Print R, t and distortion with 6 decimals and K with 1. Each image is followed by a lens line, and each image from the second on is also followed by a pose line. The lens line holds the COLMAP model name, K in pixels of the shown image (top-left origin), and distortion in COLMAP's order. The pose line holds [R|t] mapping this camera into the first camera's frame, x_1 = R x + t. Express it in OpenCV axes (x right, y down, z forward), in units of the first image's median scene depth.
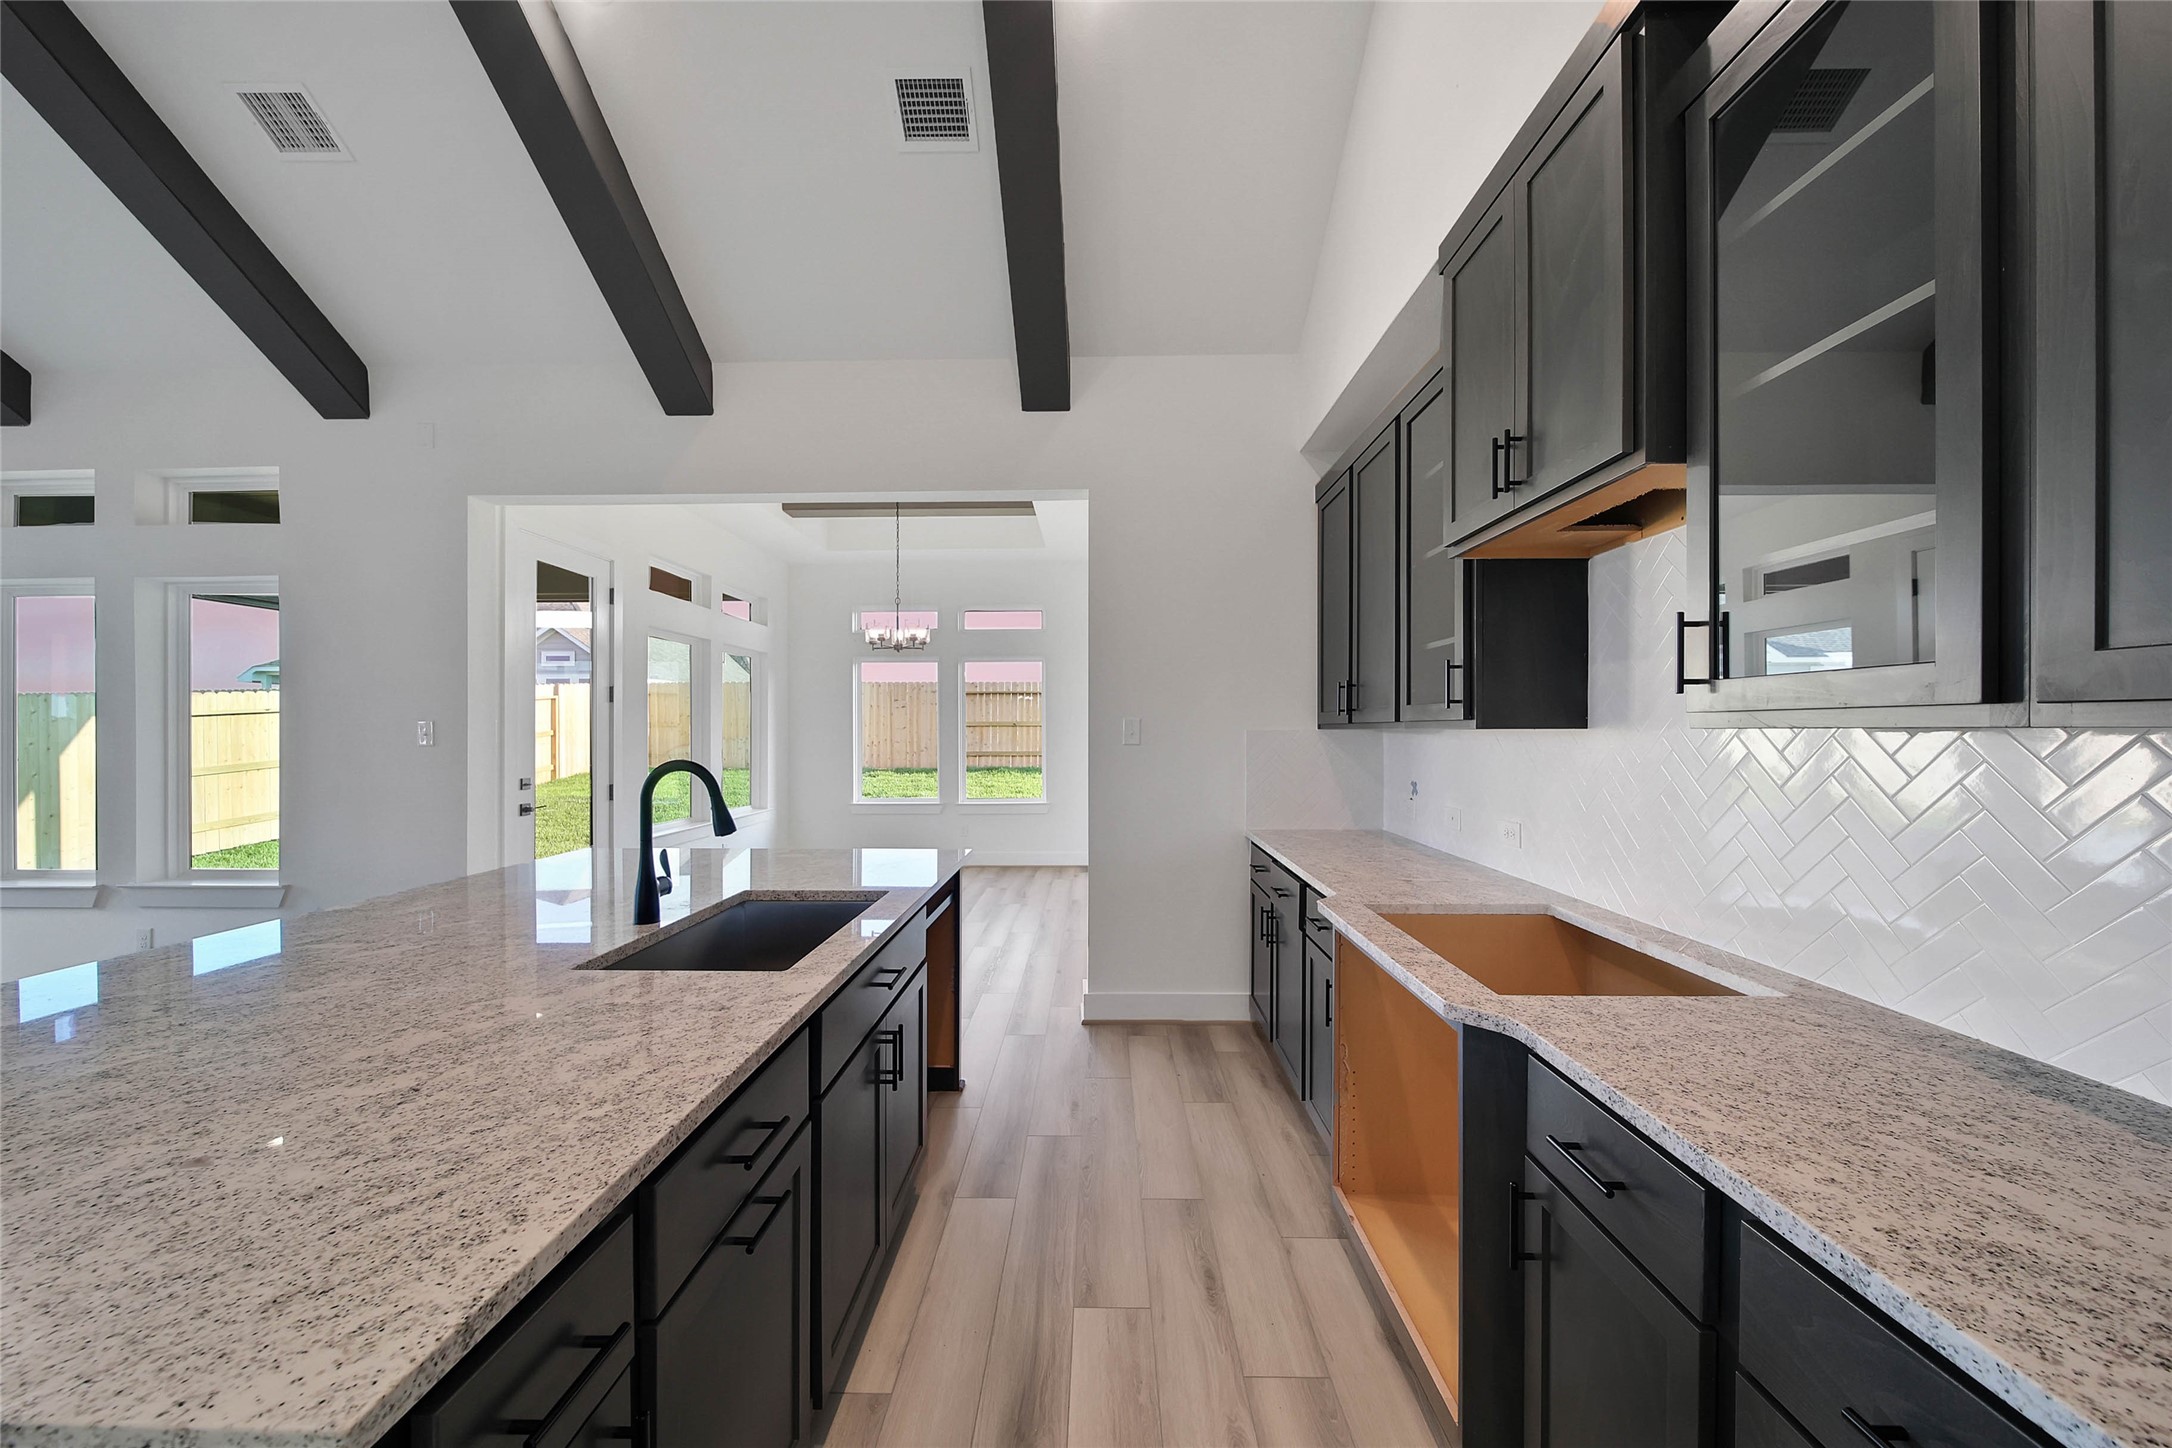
lens RADIAL K [[777.8, 0, 1082.4], [0, 777.8, 732.6], [0, 0, 1]] dist [0.000568, -0.000047]
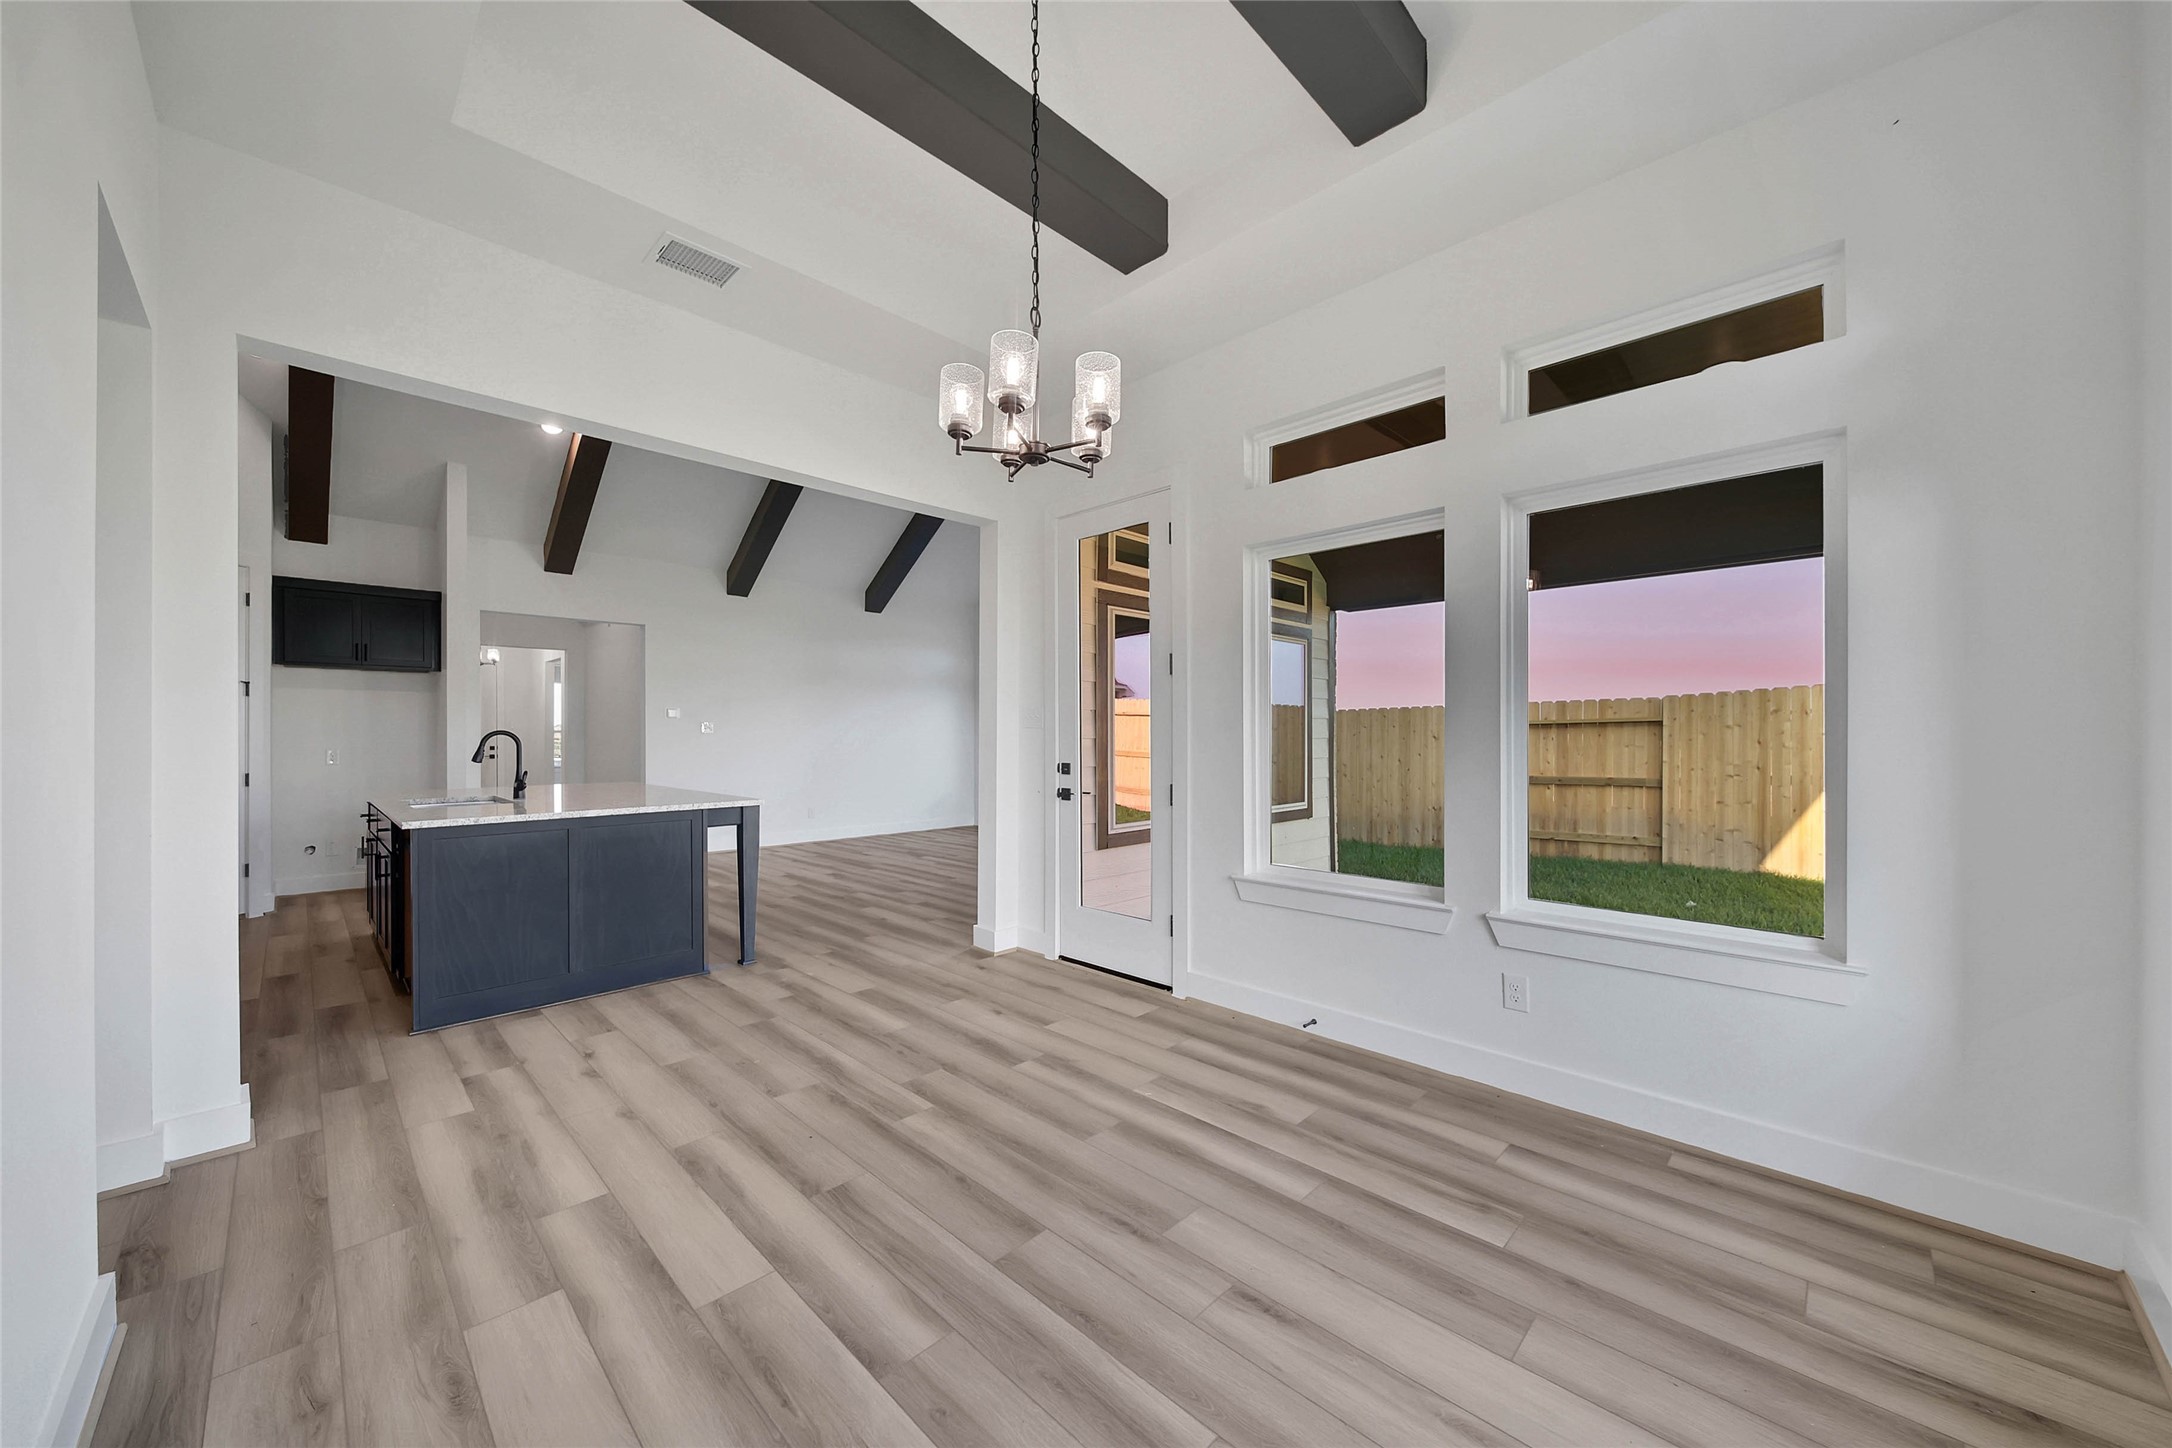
lens RADIAL K [[781.6, 0, 1094.3], [0, 781.6, 735.0], [0, 0, 1]] dist [-0.000466, -0.000211]
pose [[-0.682467, 0.004628, -0.730902, -0.002419], [0.001659, 0.999987, 0.004783, 0.010323], [0.730915, 0.002052, -0.682466, 1.024393]]
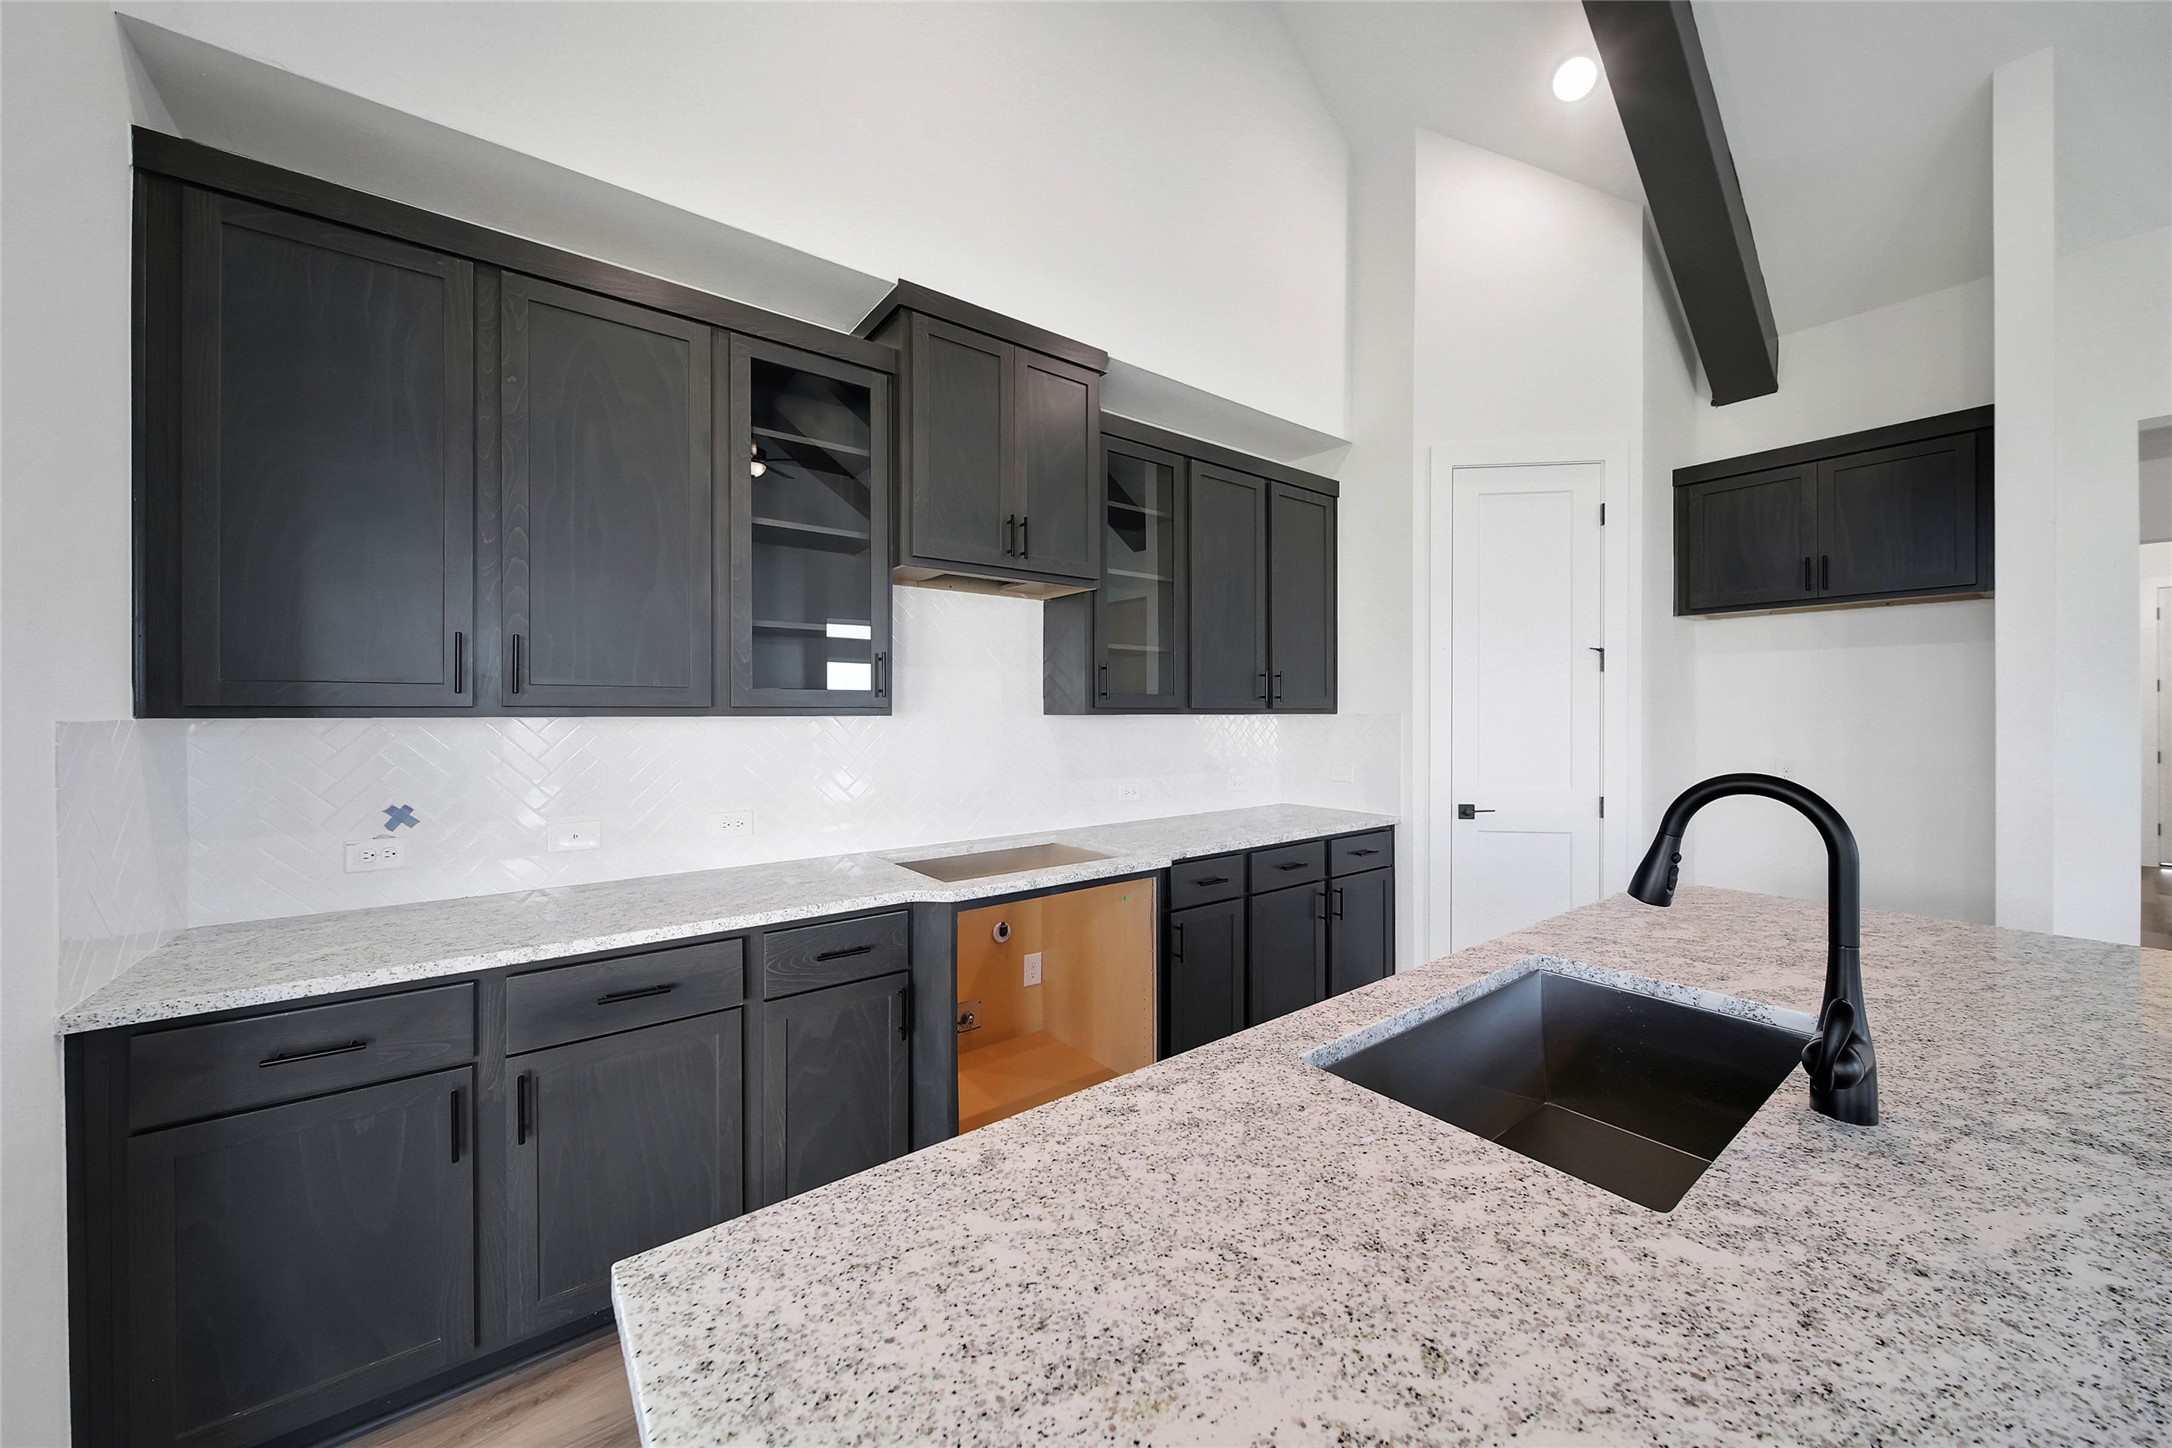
lens RADIAL K [[773.5, 0, 1085.3], [0, 773.5, 715.7], [0, 0, 1]] dist [-0.001114, -0.000395]
pose [[-0.626474, -0.001097, 0.779441, -0.162332], [0.005367, 0.999969, 0.005721, -0.002488], [-0.779424, 0.007768, -0.626449, 0.432738]]
